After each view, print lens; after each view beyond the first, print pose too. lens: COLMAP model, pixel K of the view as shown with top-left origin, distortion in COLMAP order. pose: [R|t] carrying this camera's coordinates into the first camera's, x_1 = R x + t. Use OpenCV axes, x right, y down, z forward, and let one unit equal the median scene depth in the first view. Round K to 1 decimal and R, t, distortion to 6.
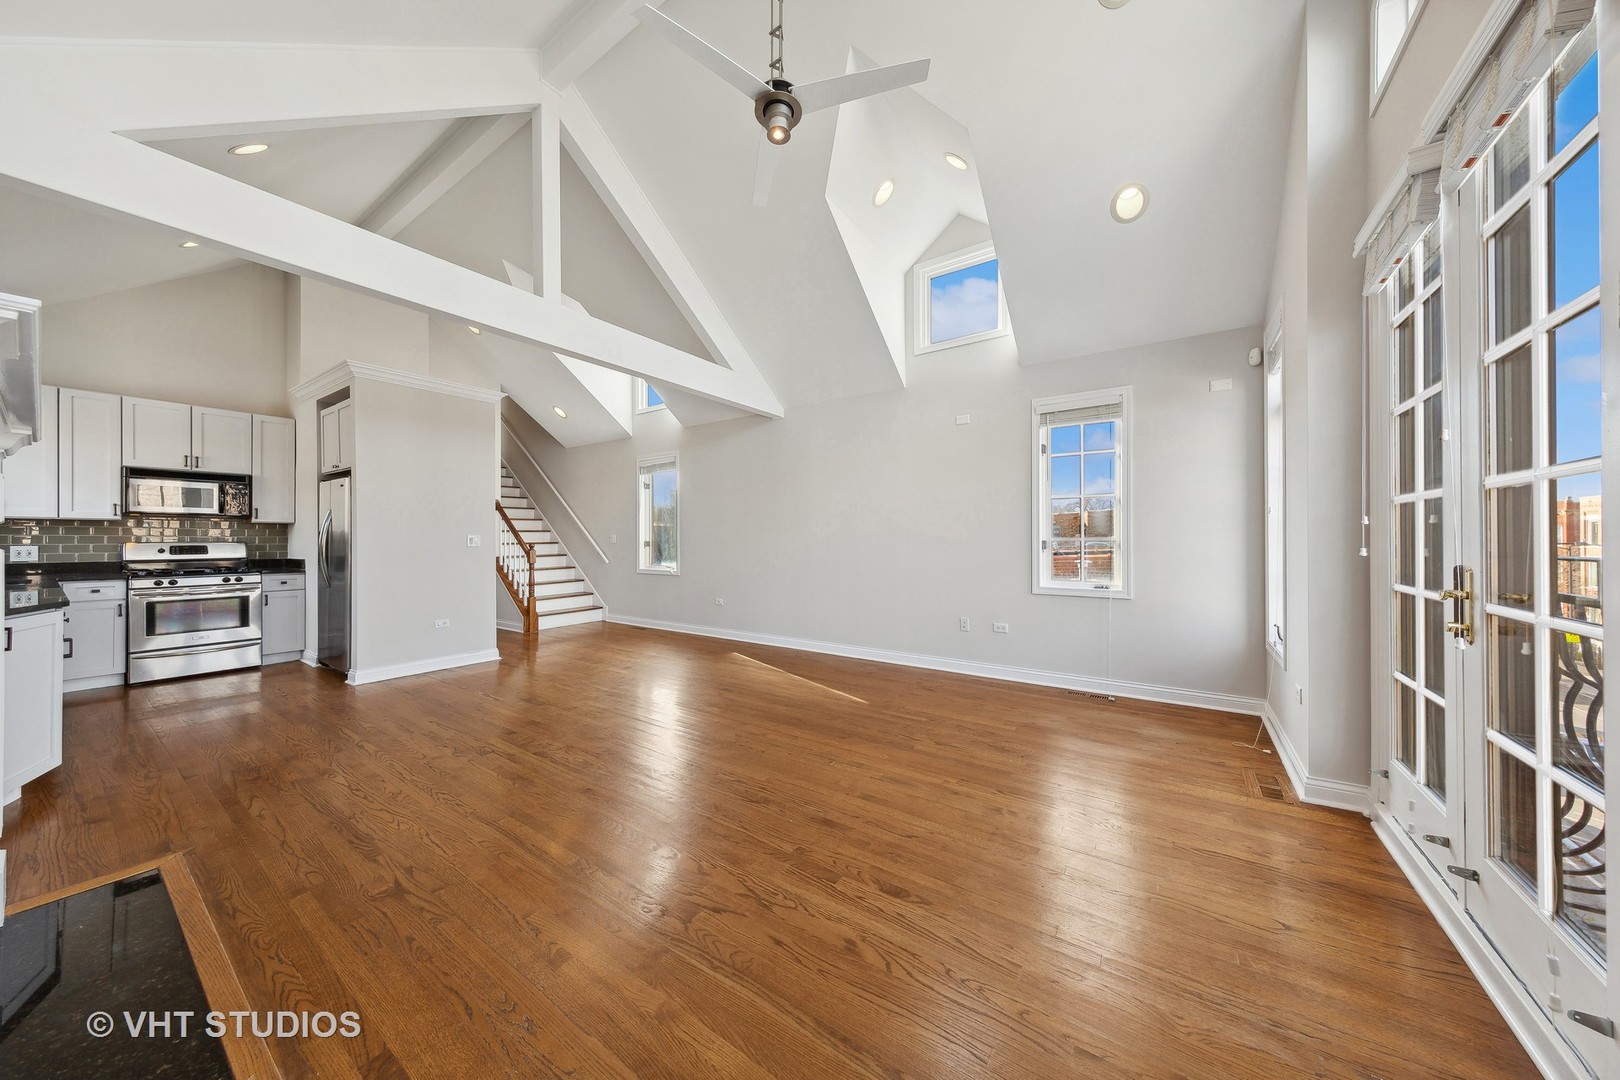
lens RADIAL K [[524.2, 0, 810.2], [0, 524.2, 537.4], [0, 0, 1]] dist [0.008497, -0.000077]
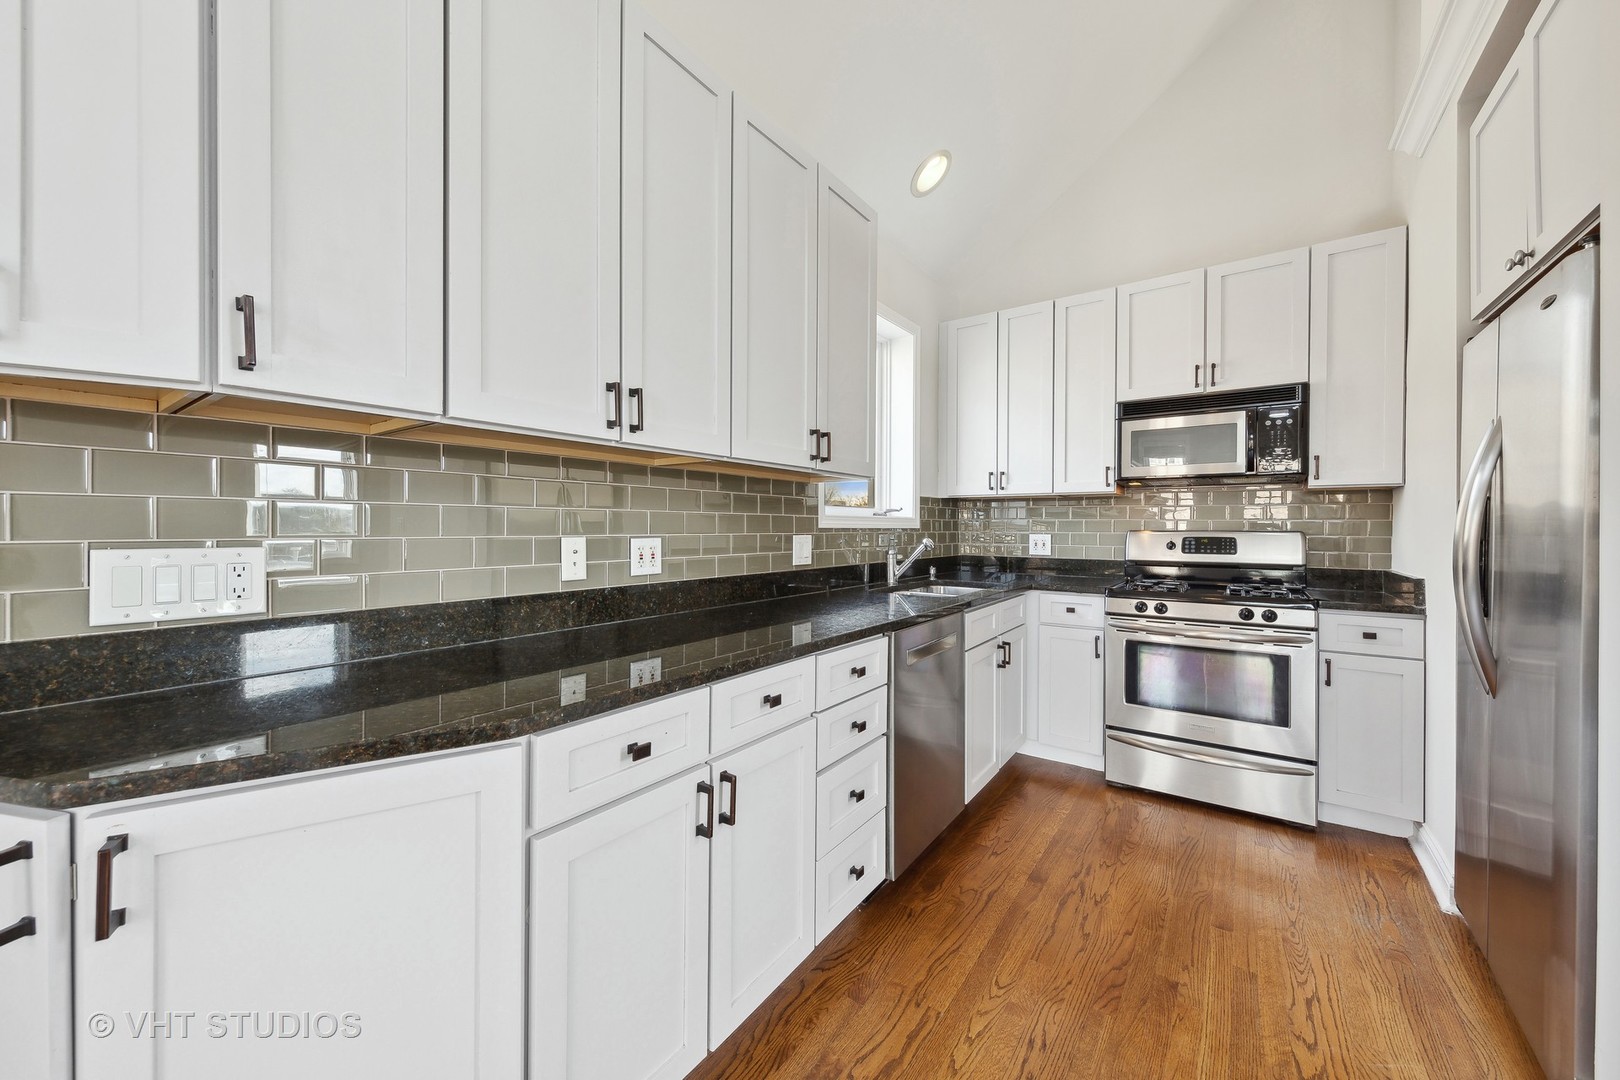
lens RADIAL K [[606.1, 0, 809.0], [0, 606.1, 530.3], [0, 0, 1]] dist [0.010398, -0.000013]
pose [[-0.030132, 0.006516, -0.999525, -0.558109], [0.000536, 0.999979, 0.006503, 0.004398], [0.999546, -0.000339, -0.030135, 0.629056]]
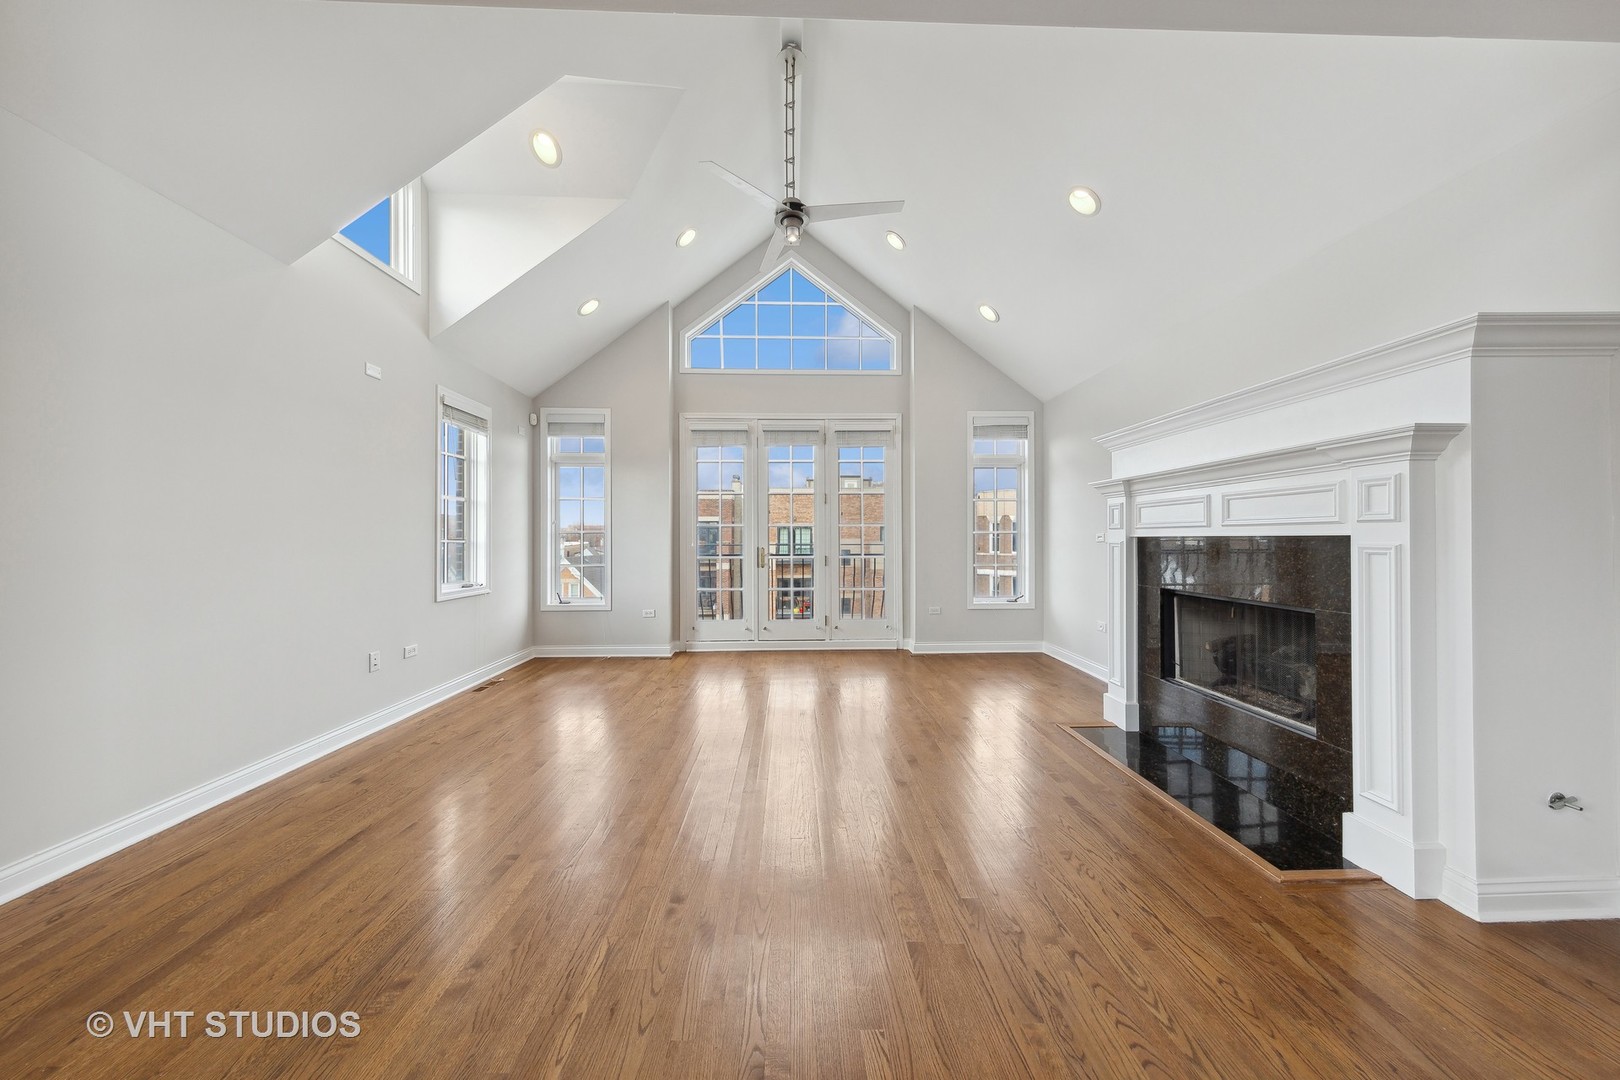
lens RADIAL K [[524.2, 0, 810.2], [0, 524.2, 537.4], [0, 0, 1]] dist [0.008497, -0.000077]
pose [[-0.592871, 0.006347, 0.805273, -0.604380], [-0.000359, 0.999967, -0.008147, 0.005108], [-0.805298, -0.005119, -0.592849, 0.917639]]
